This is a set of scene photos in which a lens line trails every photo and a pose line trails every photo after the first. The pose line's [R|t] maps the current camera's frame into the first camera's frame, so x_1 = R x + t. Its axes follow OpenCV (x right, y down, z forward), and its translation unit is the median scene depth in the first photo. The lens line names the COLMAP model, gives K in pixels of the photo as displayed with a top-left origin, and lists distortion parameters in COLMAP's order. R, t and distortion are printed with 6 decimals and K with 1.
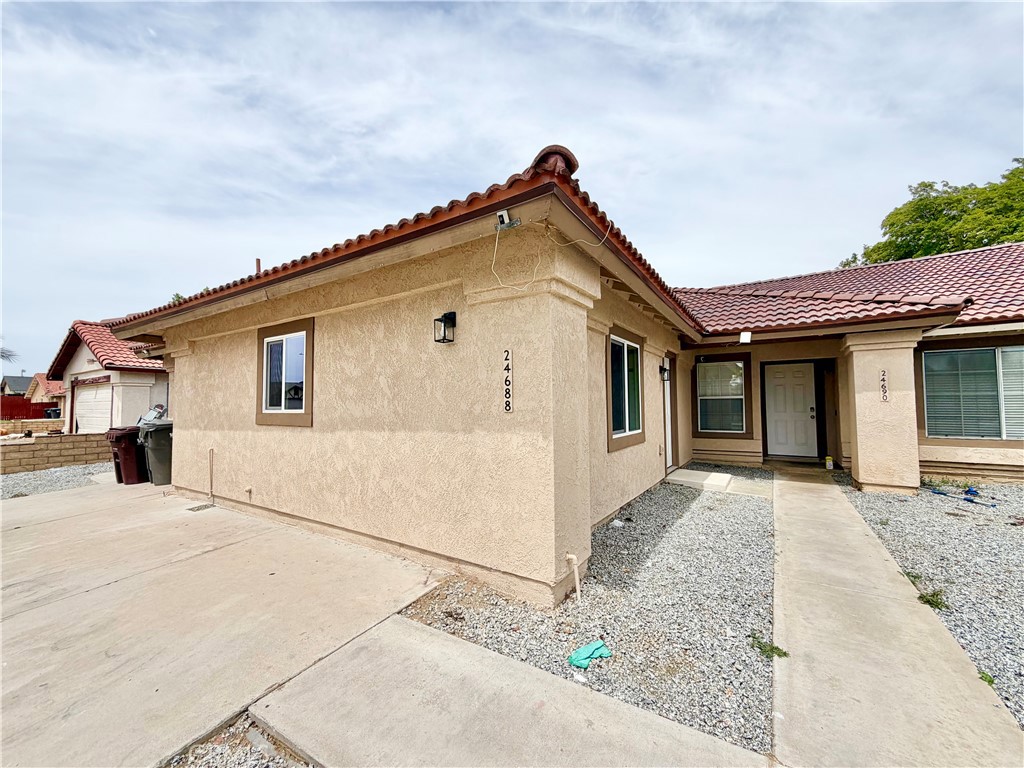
lens RADIAL K [[407.7, 0, 509.2], [0, 407.7, 385.1], [0, 0, 1]] dist [-0.001754, 0.000056]
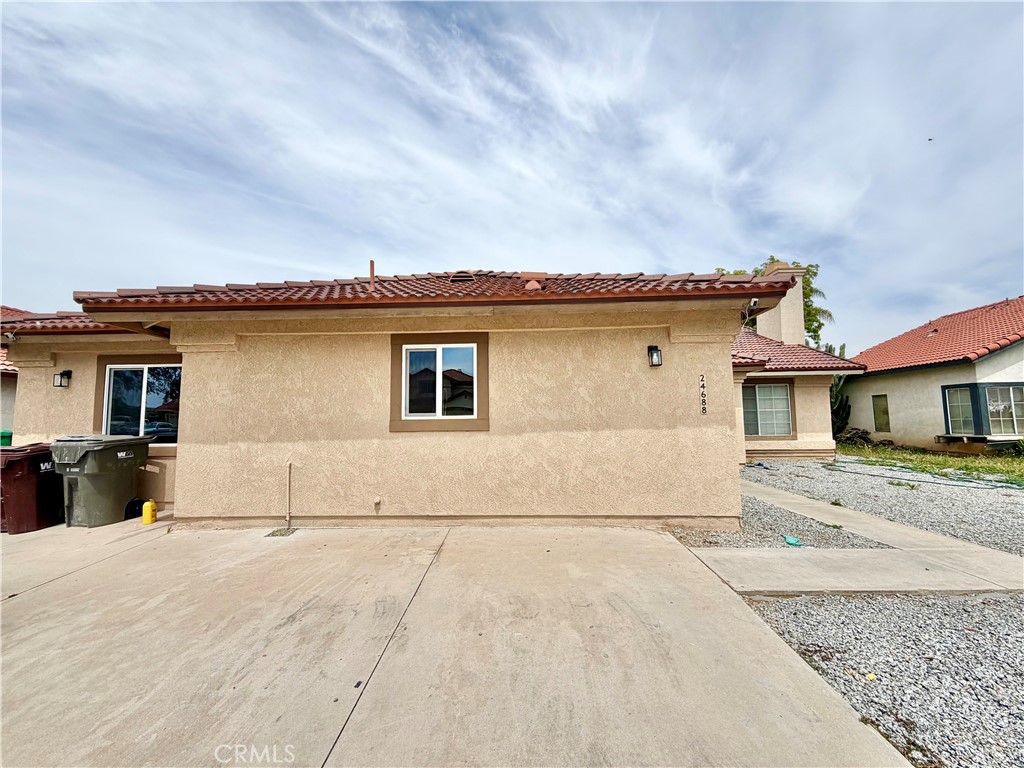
lens RADIAL K [[407.7, 0, 509.2], [0, 407.7, 385.1], [0, 0, 1]] dist [-0.001754, 0.000056]
pose [[0.860136, 0.041944, 0.508337, -1.158222], [-0.019127, 0.998565, -0.050029, 0.037873], [-0.509705, 0.033309, 0.859704, 0.018369]]
